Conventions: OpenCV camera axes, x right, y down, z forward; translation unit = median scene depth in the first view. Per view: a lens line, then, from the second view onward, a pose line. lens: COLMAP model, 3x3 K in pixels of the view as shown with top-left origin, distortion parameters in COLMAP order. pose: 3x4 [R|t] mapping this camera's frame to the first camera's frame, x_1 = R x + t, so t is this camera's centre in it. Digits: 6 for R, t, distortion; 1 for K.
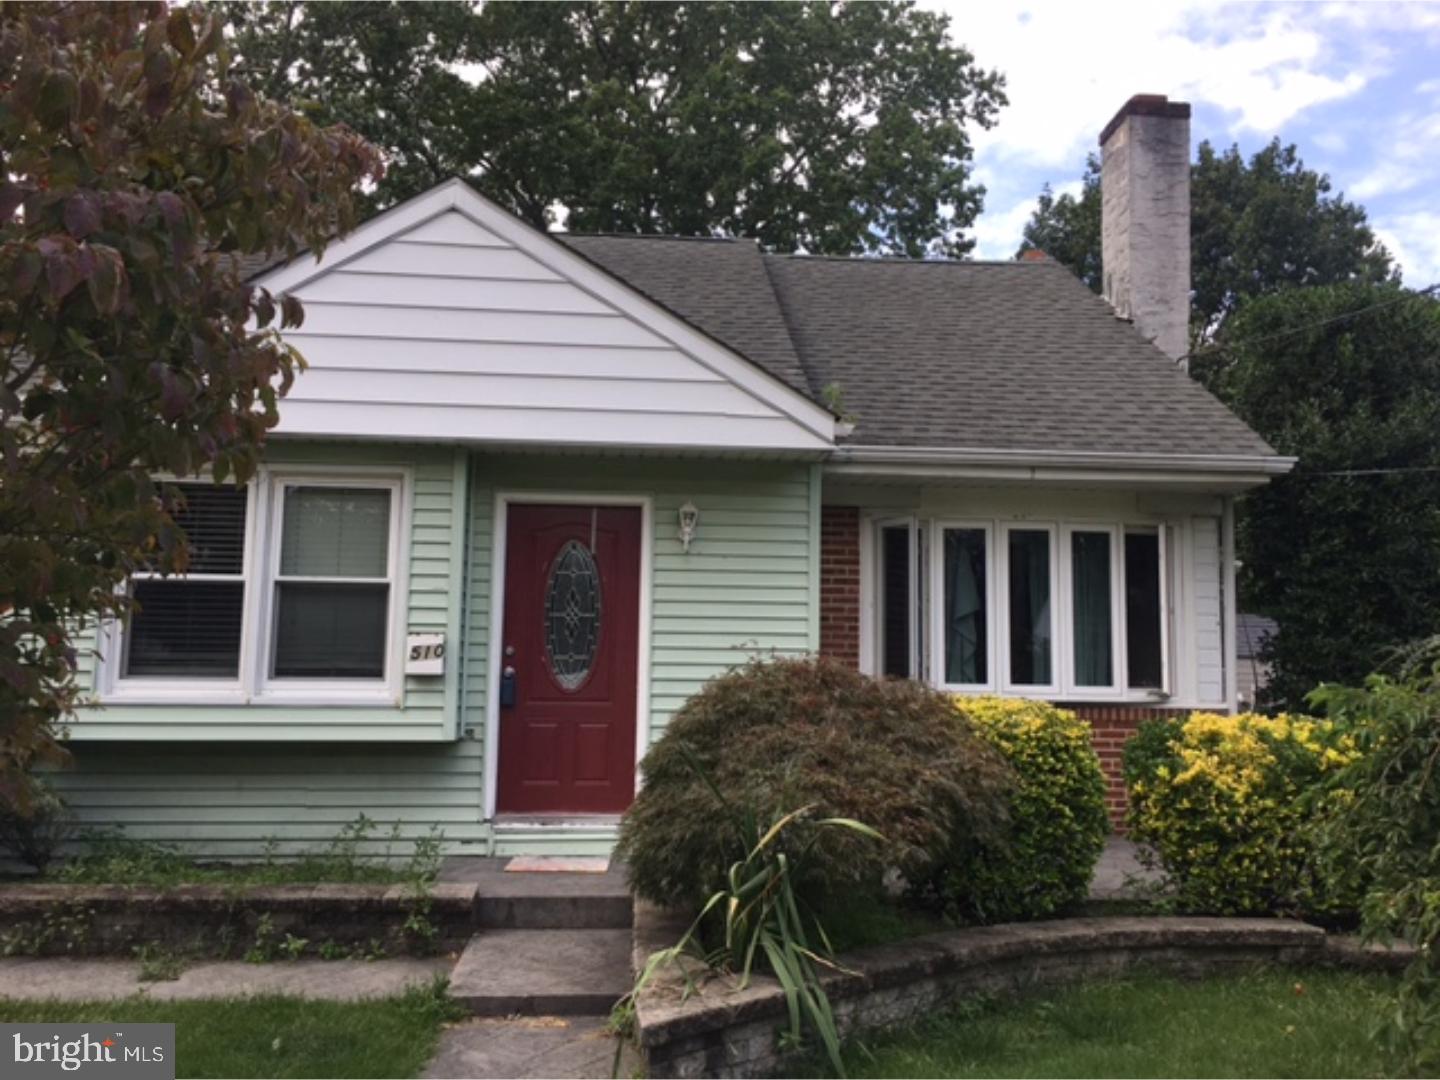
lens RADIAL K [[1223.5, 0, 717.6], [0, 1223.5, 536.6], [0, 0, 1]] dist [0.085587, -0.112431]
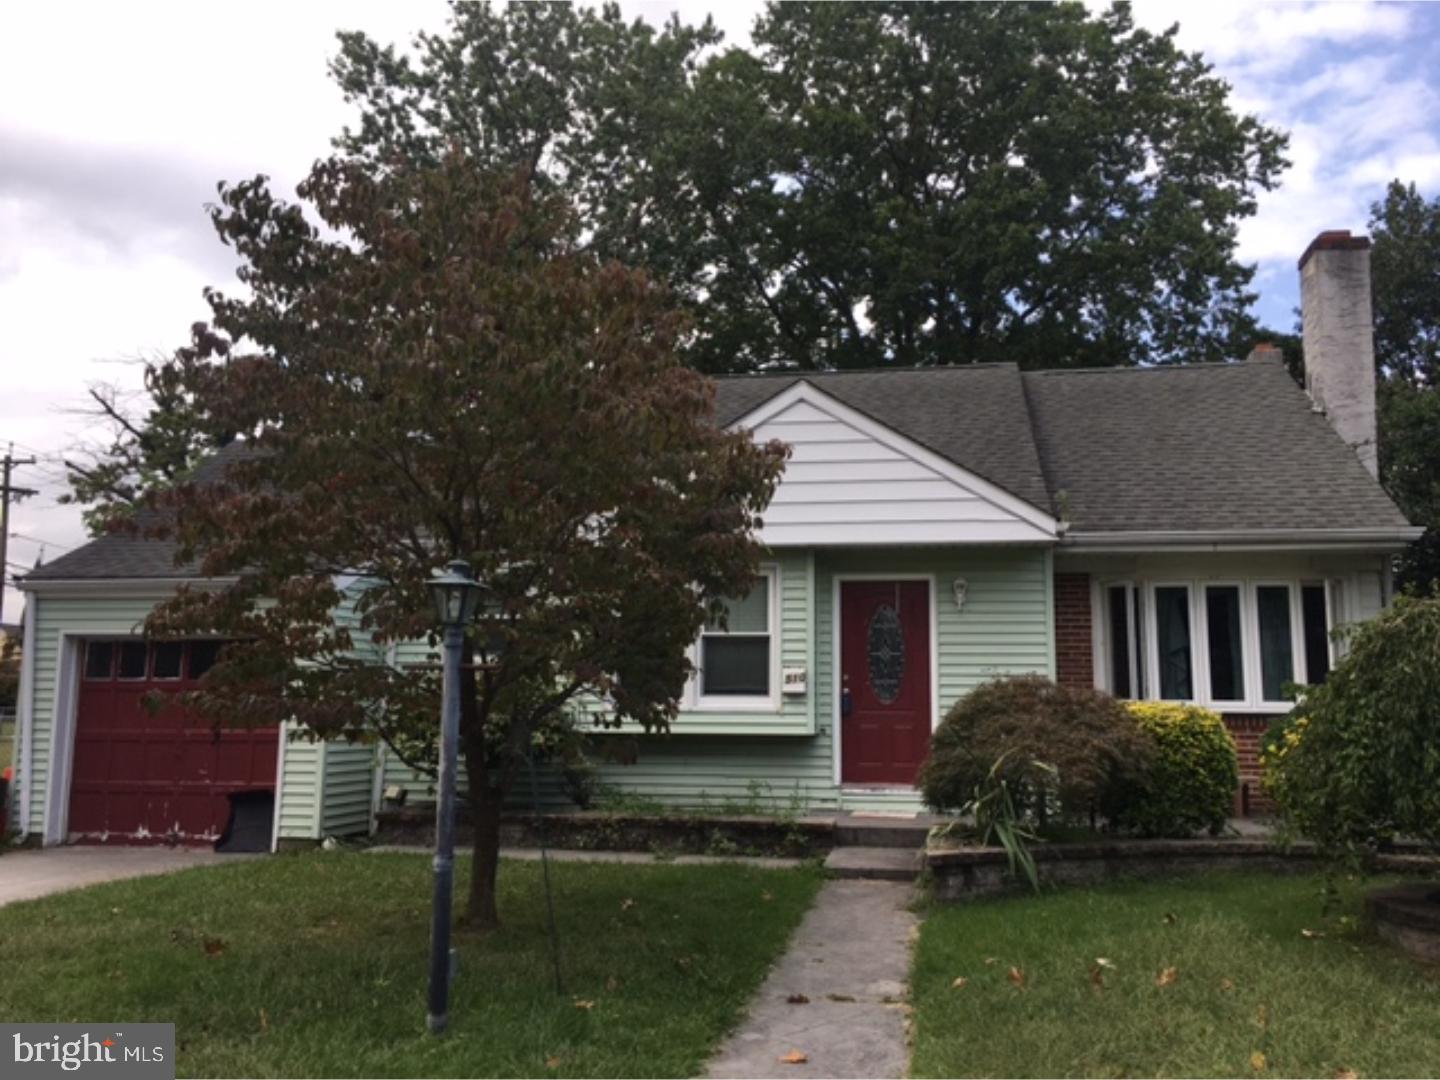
lens RADIAL K [[1223.5, 0, 717.6], [0, 1223.5, 536.6], [0, 0, 1]] dist [0.085587, -0.112431]
pose [[0.967606, -0.041583, -0.249019, 0.068704], [0.033004, 0.998712, -0.038531, -0.031306], [0.250300, 0.029064, 0.967732, -0.560669]]
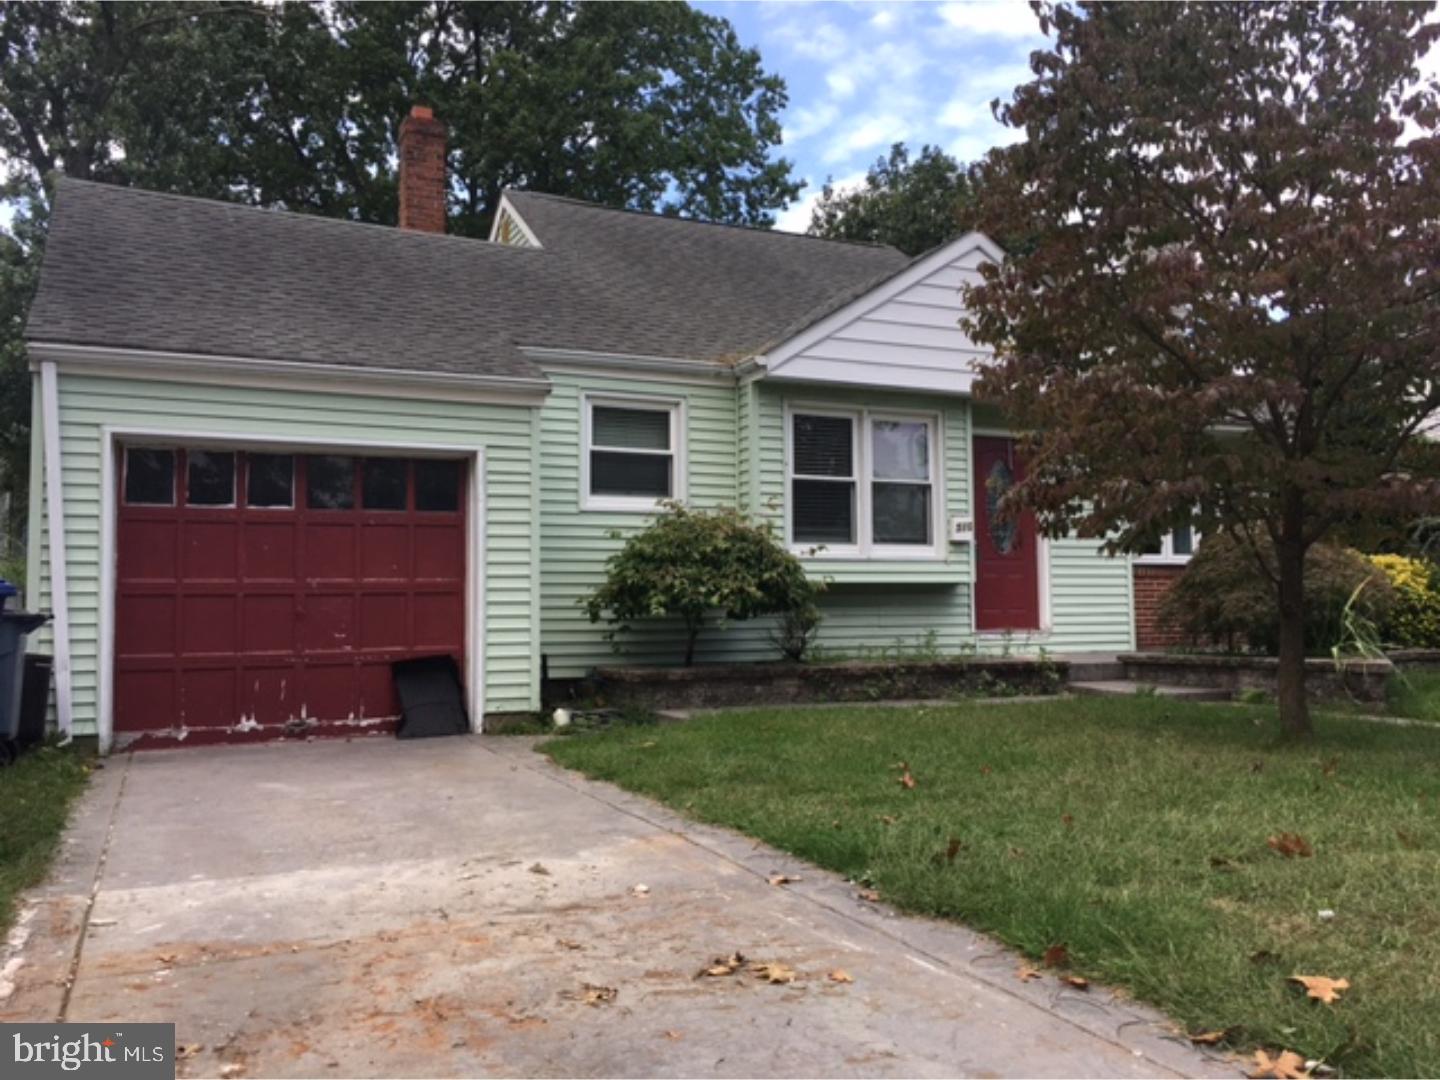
lens RADIAL K [[1223.5, 0, 717.6], [0, 1223.5, 536.6], [0, 0, 1]] dist [0.085587, -0.112431]
pose [[0.931086, -0.001022, 0.364798, -1.106073], [-0.015917, 0.998930, 0.043425, 0.041450], [-0.364452, -0.046239, 0.930073, -0.366997]]
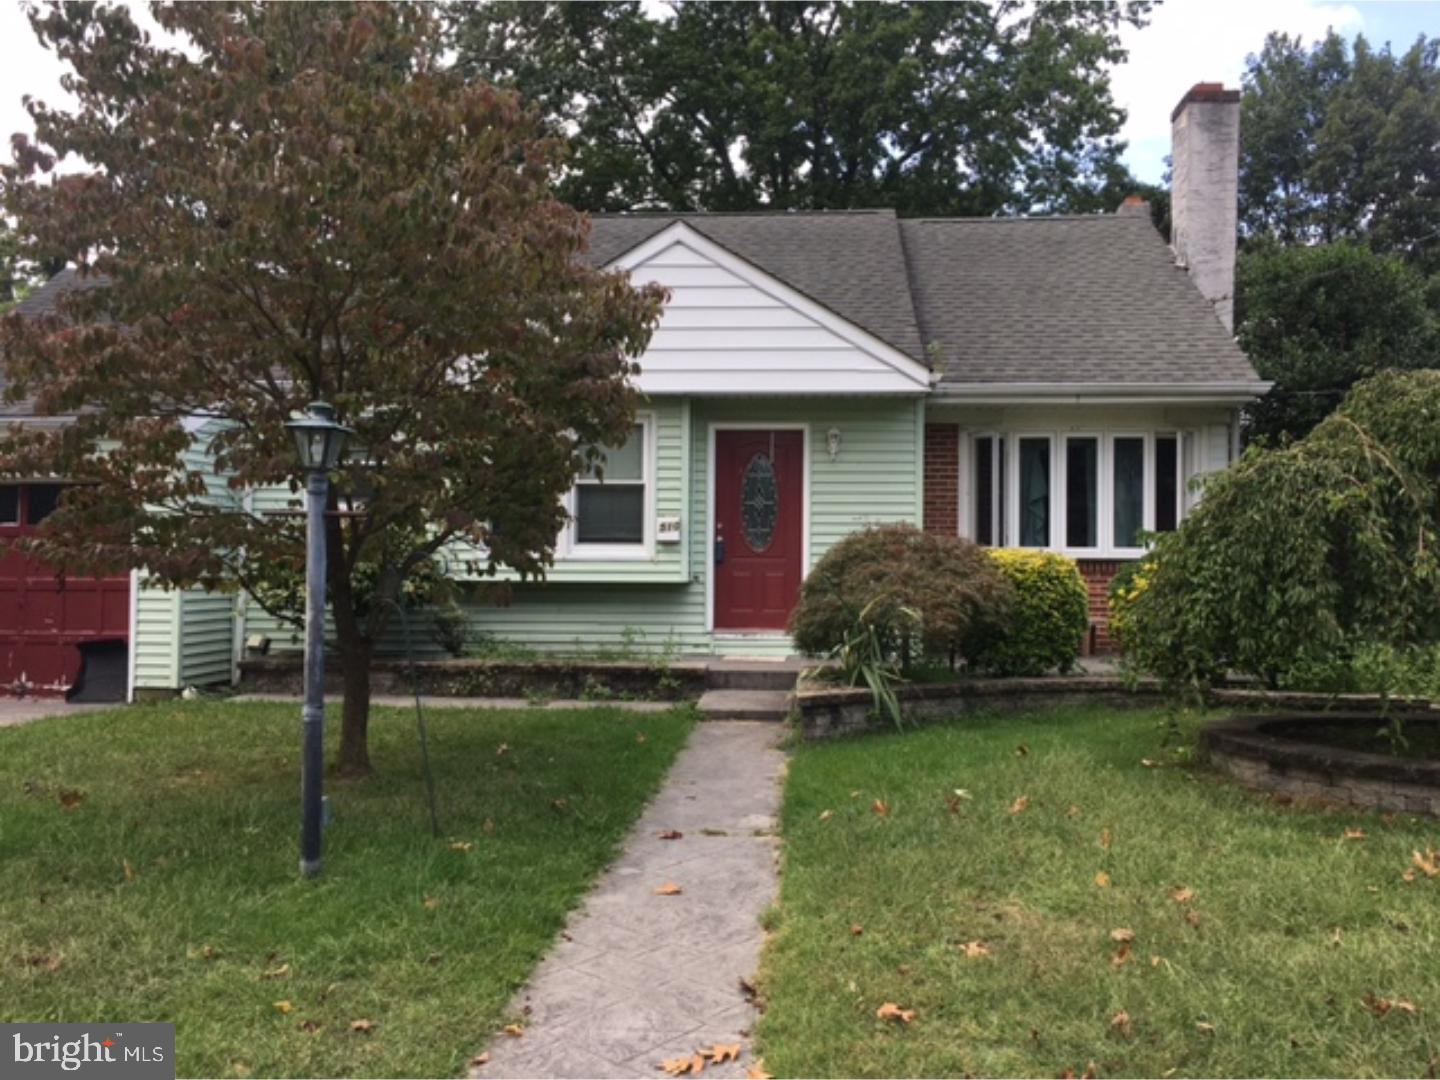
lens RADIAL K [[1223.5, 0, 717.6], [0, 1223.5, 536.6], [0, 0, 1]] dist [0.085587, -0.112431]
pose [[0.988774, -0.009742, -0.149098, 0.061460], [0.022967, 0.995923, 0.087232, -0.030341], [0.147640, -0.089677, 0.984967, -0.550306]]
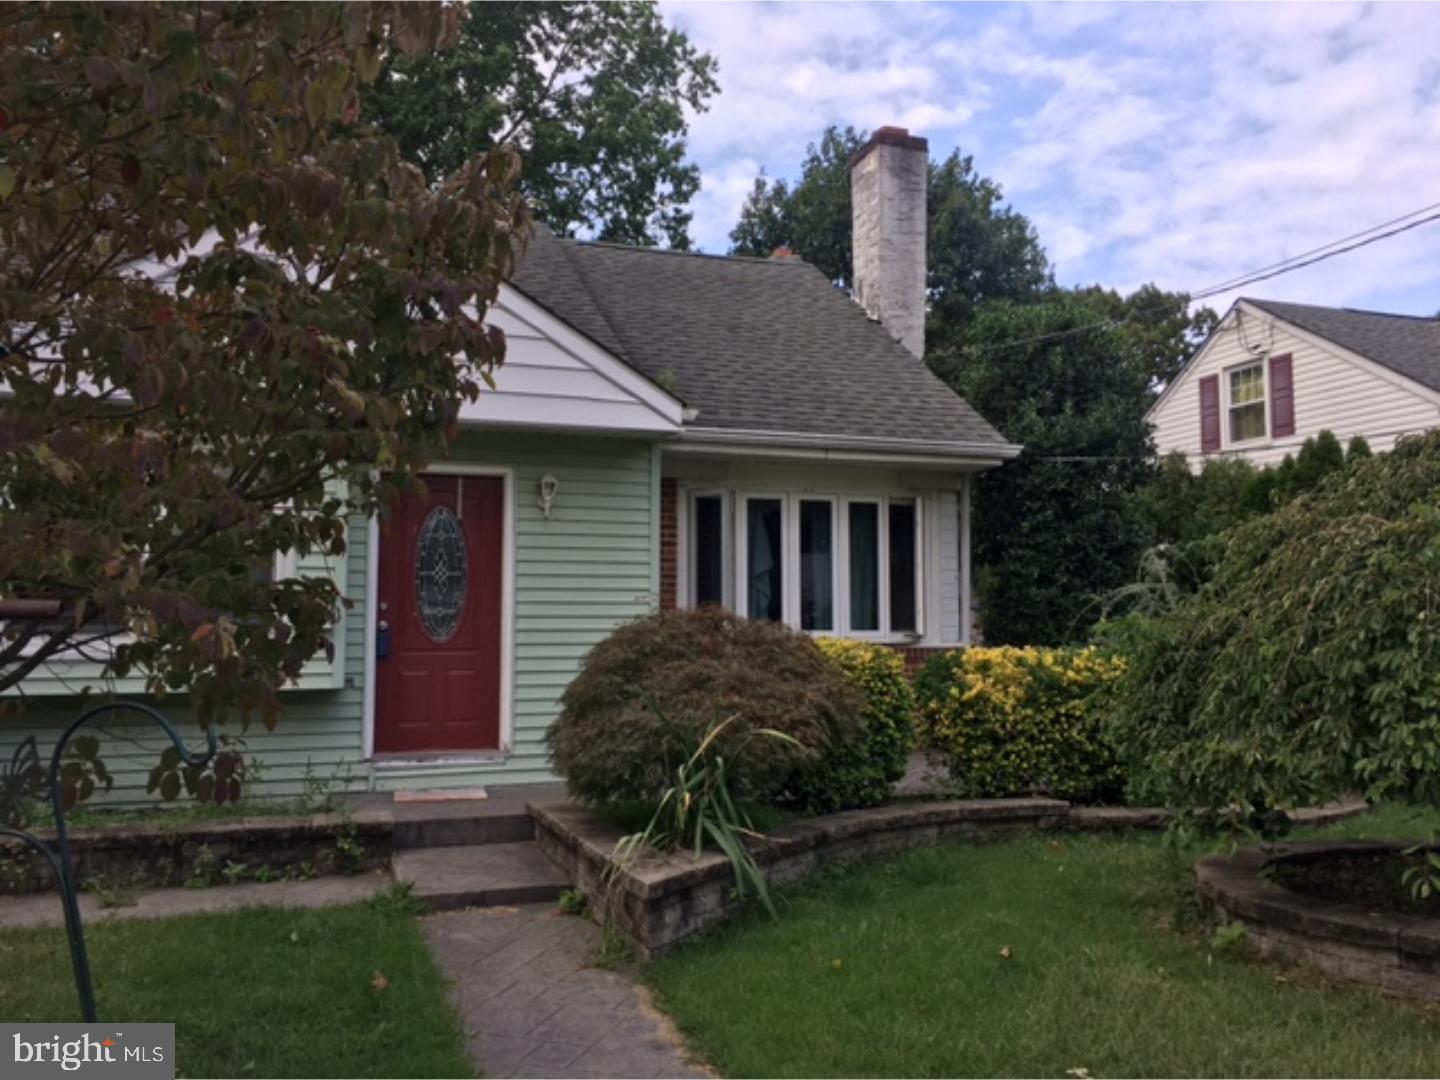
lens RADIAL K [[1223.5, 0, 717.6], [0, 1223.5, 536.6], [0, 0, 1]] dist [0.085587, -0.112431]
pose [[0.965746, 0.003854, 0.259462, -0.175717], [-0.012542, 0.999414, 0.031837, -0.008535], [-0.259188, -0.034001, 0.965228, -0.143572]]
